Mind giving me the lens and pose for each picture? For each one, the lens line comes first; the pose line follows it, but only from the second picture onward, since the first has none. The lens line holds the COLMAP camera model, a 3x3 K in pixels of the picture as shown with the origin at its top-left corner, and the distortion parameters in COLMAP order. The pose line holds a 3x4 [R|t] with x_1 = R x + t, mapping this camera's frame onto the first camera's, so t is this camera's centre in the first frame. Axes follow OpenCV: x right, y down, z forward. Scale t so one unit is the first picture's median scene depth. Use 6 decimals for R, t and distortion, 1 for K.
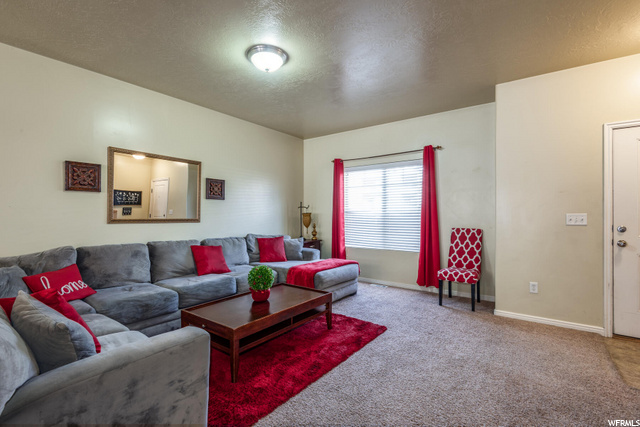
lens RADIAL K [[291.6, 0, 325.8], [0, 291.6, 212.6], [0, 0, 1]] dist [0.012400, -0.003906]
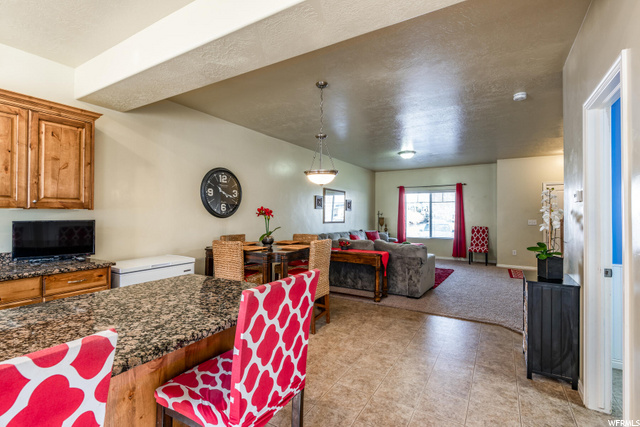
lens RADIAL K [[308.5, 0, 321.3], [0, 308.5, 207.9], [0, 0, 1]] dist [0.030019, -0.013717]
pose [[0.994832, 0.008387, 0.101185, -0.745756], [-0.007141, 0.999894, -0.012676, -0.035511], [-0.101281, 0.011887, 0.994787, -0.911831]]
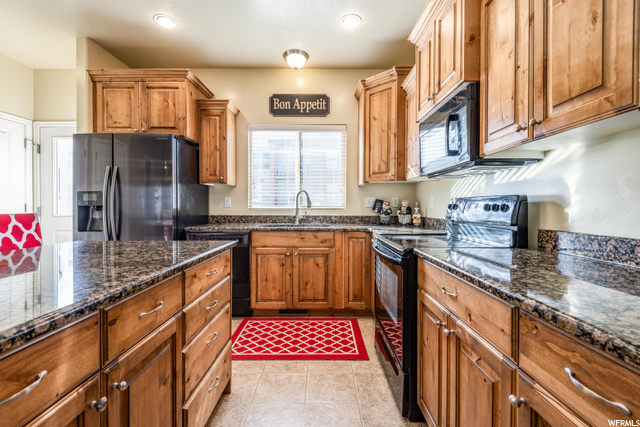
lens RADIAL K [[291.6, 0, 321.7], [0, 291.6, 209.4], [0, 0, 1]] dist [0.012400, -0.003906]
pose [[-0.805570, 0.006364, -0.592467, -0.980937], [0.003200, 0.999974, 0.006389, 0.022458], [0.592492, 0.003251, -0.805569, -0.235455]]
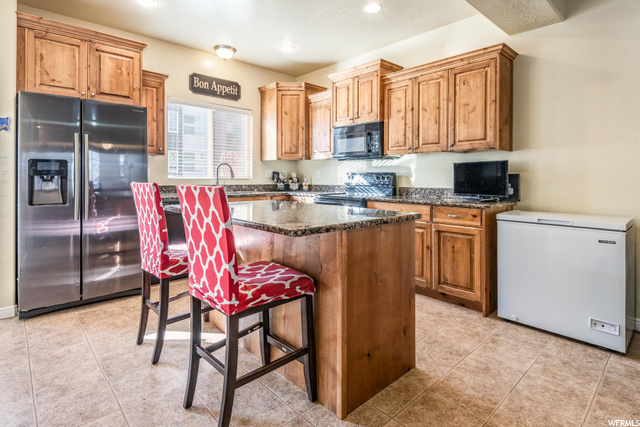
lens RADIAL K [[332.3, 0, 321.6], [0, 332.3, 179.3], [0, 0, 1]] dist [0.017075, -0.011243]
pose [[-0.184600, 0.007032, -0.982789, -0.433228], [0.001538, 0.999975, 0.006866, 0.020252], [0.982813, -0.000244, -0.184606, -0.408869]]
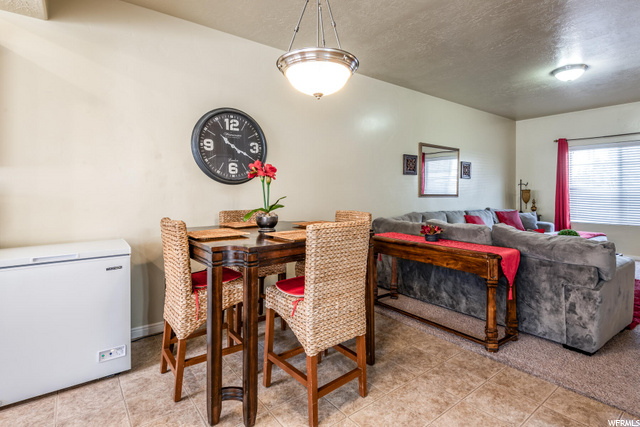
lens RADIAL K [[332.3, 0, 333.7], [0, 332.3, 191.2], [0, 0, 1]] dist [0.017075, -0.011243]
pose [[0.966361, 0.001759, -0.257183, -0.555959], [-0.000156, 0.999980, 0.006252, -0.001144], [0.257189, -0.006002, 0.966342, -0.481504]]
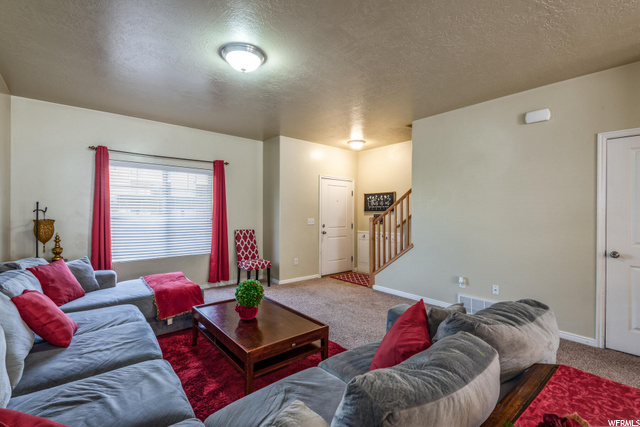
lens RADIAL K [[291.6, 0, 315.6], [0, 291.6, 213.0], [0, 0, 1]] dist [0.012400, -0.003906]
pose [[0.241666, -0.000532, 0.970359, -0.687957], [-0.009832, 0.999947, 0.002997, -0.026801], [-0.970310, -0.010265, 0.241648, 0.358094]]
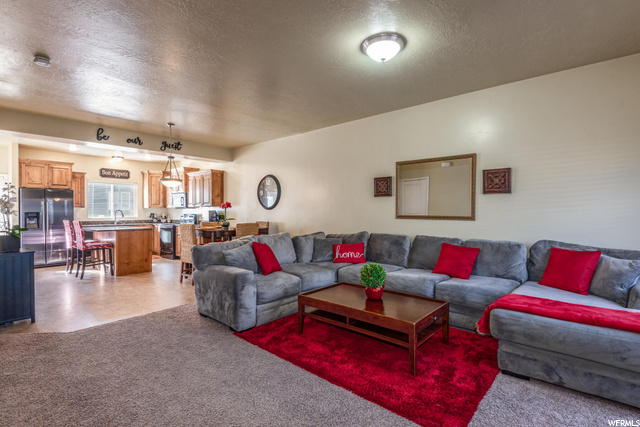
lens RADIAL K [[308.5, 0, 320.9], [0, 308.5, 212.7], [0, 0, 1]] dist [0.030019, -0.013717]
pose [[-0.074738, 0.004740, -0.997192, 0.546161], [0.011138, 0.999930, 0.003919, -0.000051], [0.997141, -0.010814, -0.074785, 0.579579]]
